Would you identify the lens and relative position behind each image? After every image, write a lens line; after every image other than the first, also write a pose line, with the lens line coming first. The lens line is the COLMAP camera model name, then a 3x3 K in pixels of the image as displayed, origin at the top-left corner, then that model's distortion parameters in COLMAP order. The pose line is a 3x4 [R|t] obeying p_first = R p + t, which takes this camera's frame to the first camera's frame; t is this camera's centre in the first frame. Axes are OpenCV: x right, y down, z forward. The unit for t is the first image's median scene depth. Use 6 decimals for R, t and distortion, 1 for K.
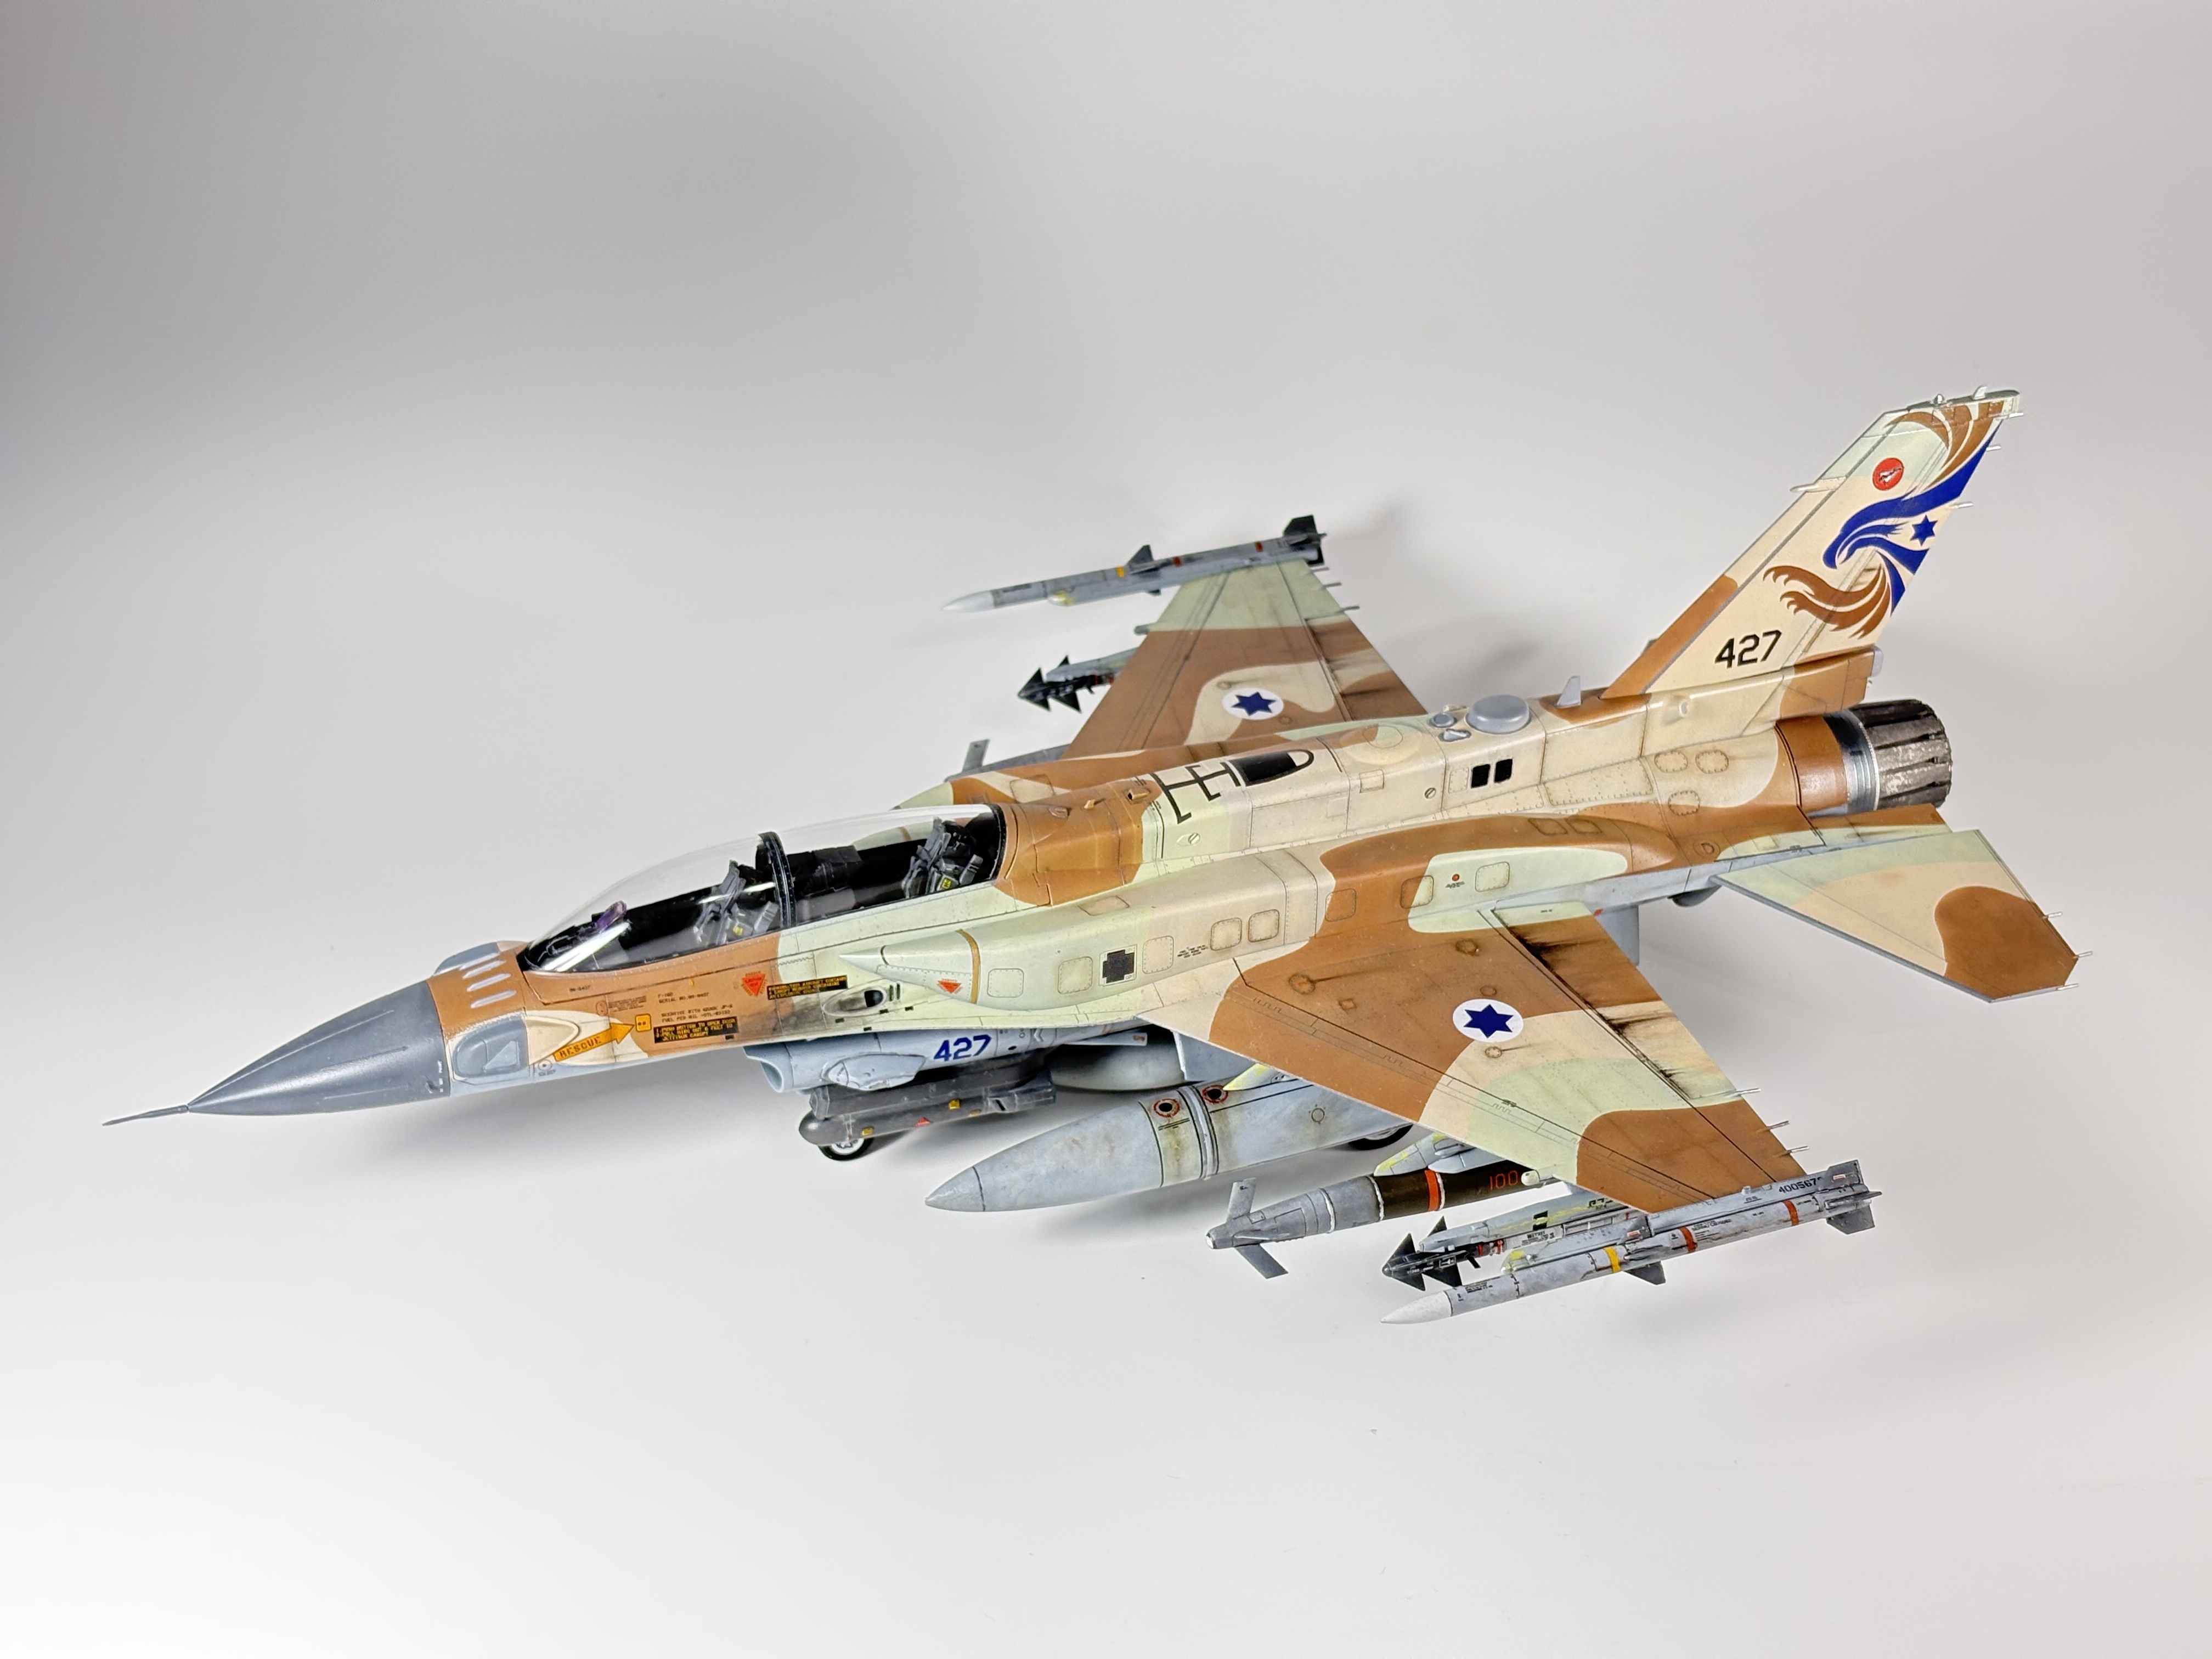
lens RADIAL K [[3365.9, 0, 1099.0], [0, 3365.9, 831.5], [0, 0, 1]] dist [0.262229, -1.275187]
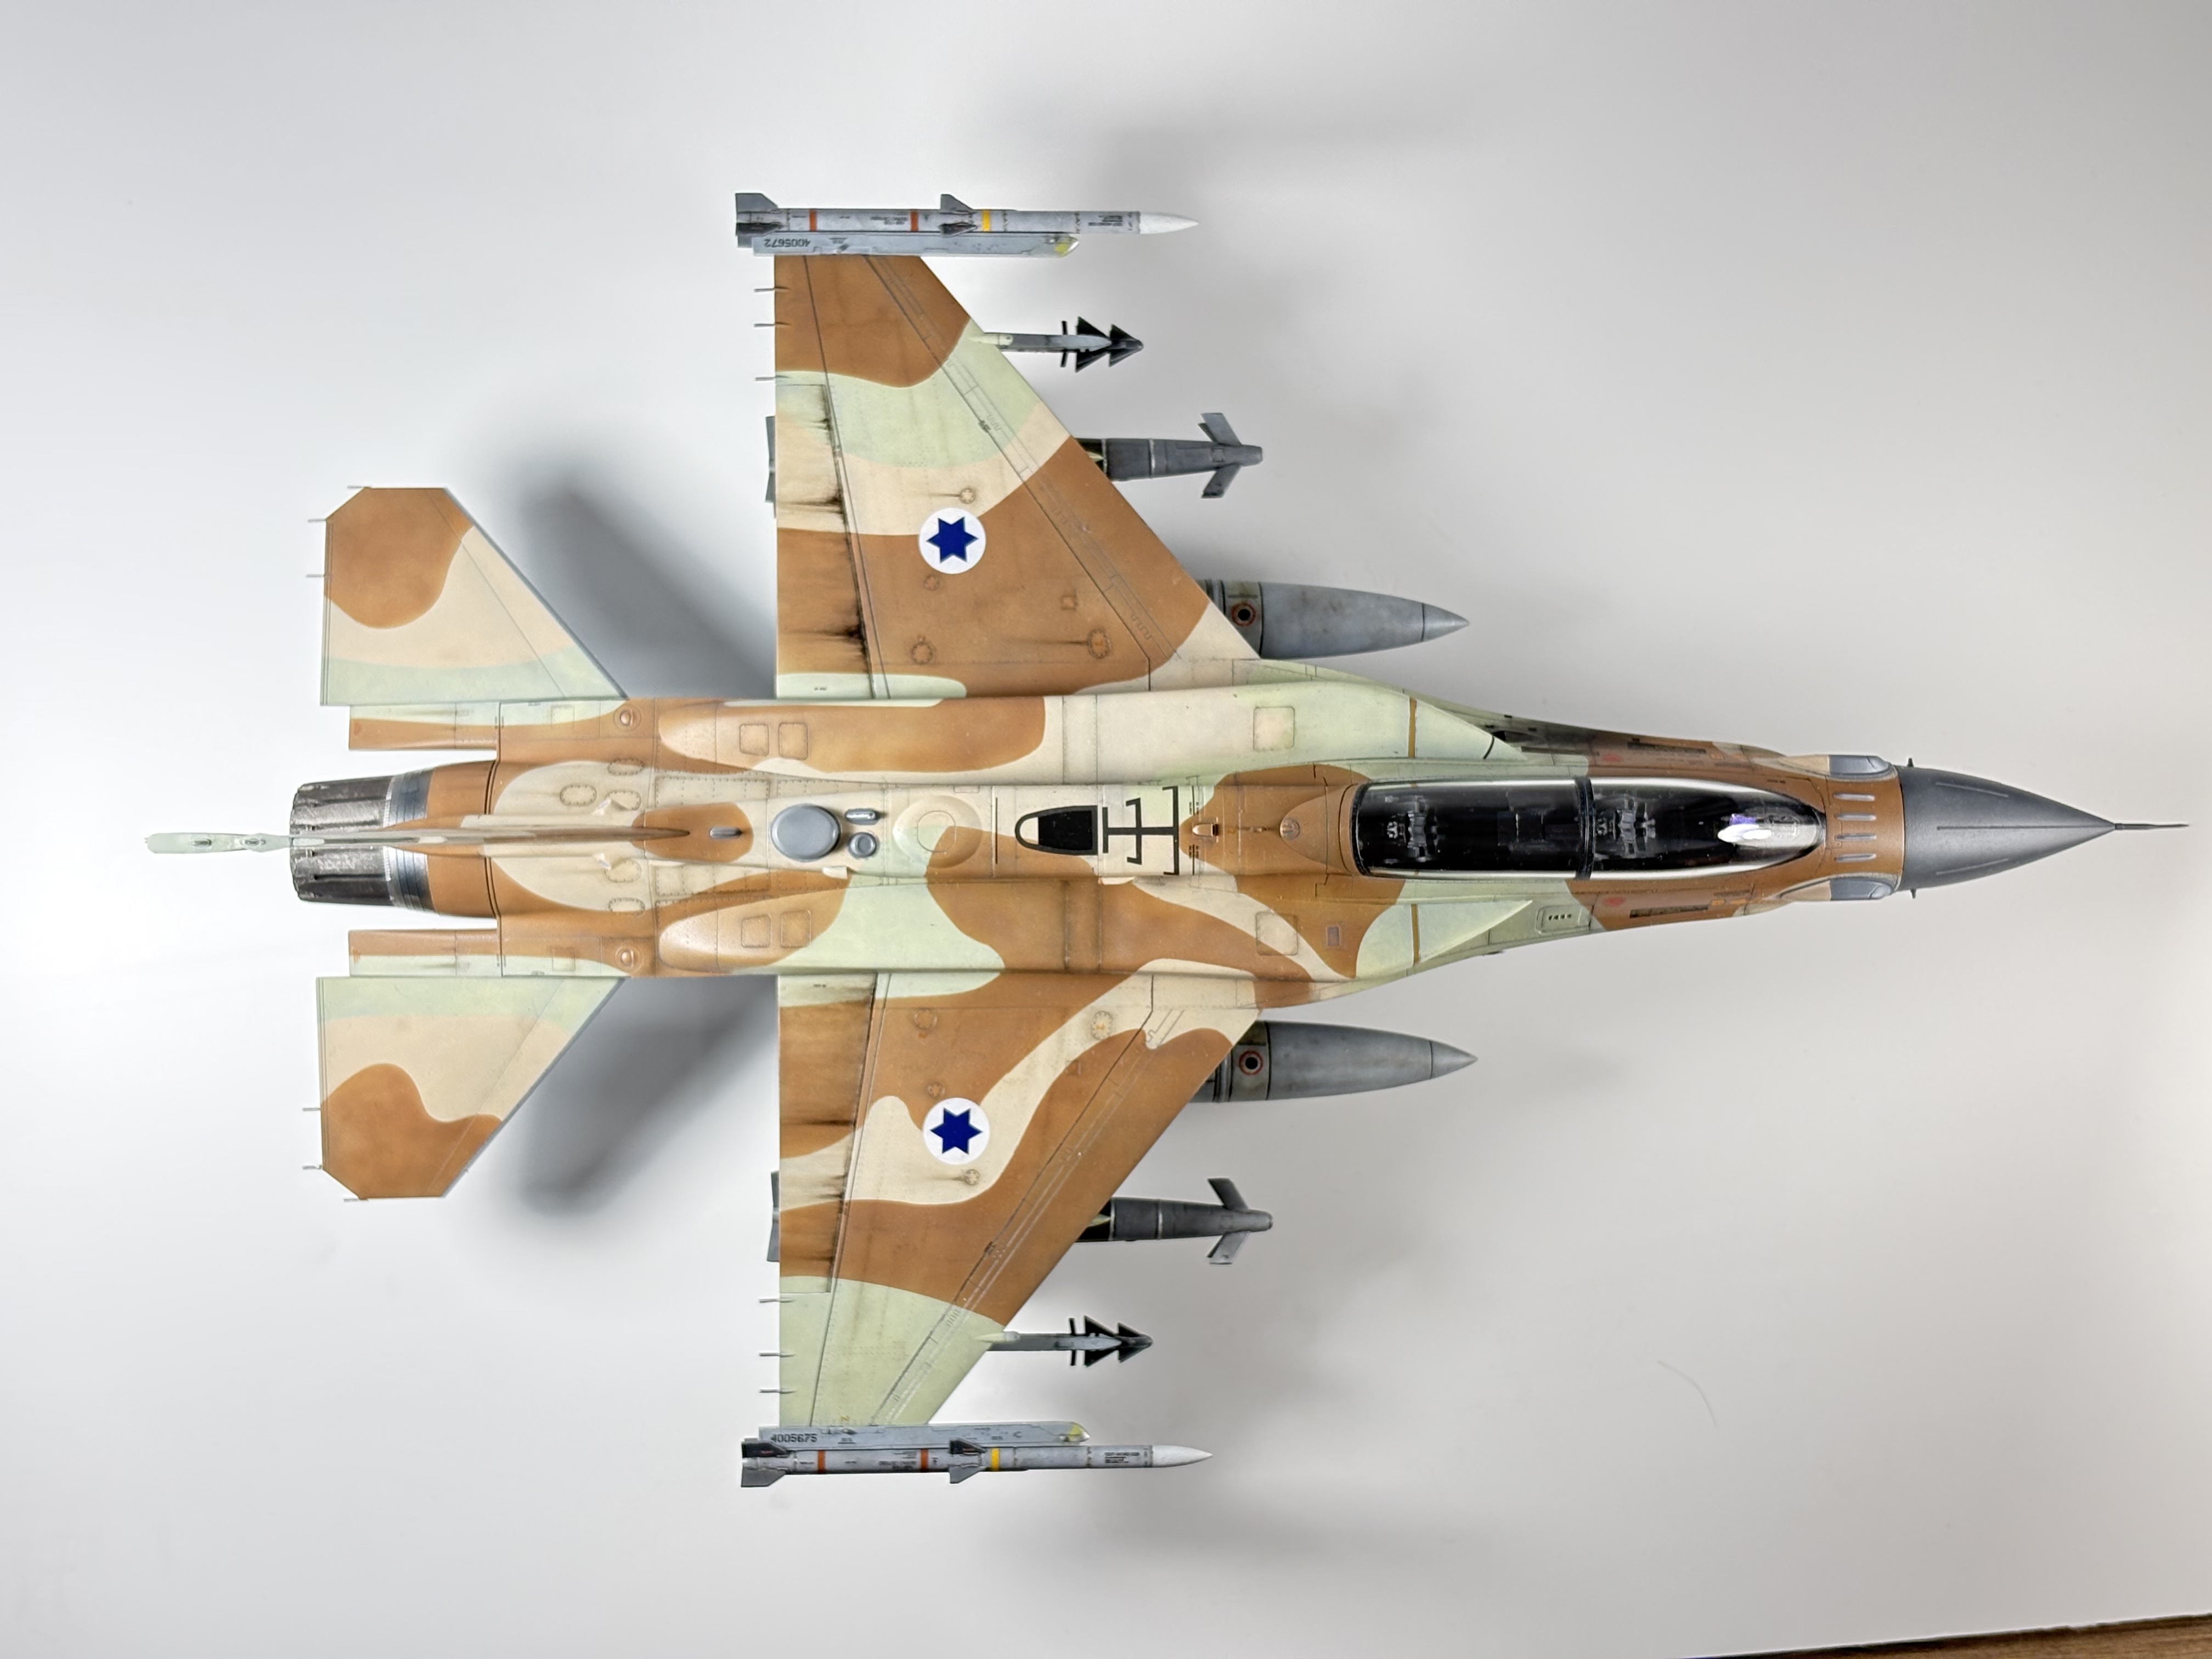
lens RADIAL K [[3365.9, 0, 1099.0], [0, 3365.9, 831.5], [0, 0, 1]] dist [0.262229, -1.275187]
pose [[-0.943309, -0.331529, -0.016039, 0.057675], [0.163973, -0.507482, 0.845917, -0.870651], [-0.288585, 0.795331, 0.533074, 0.487565]]
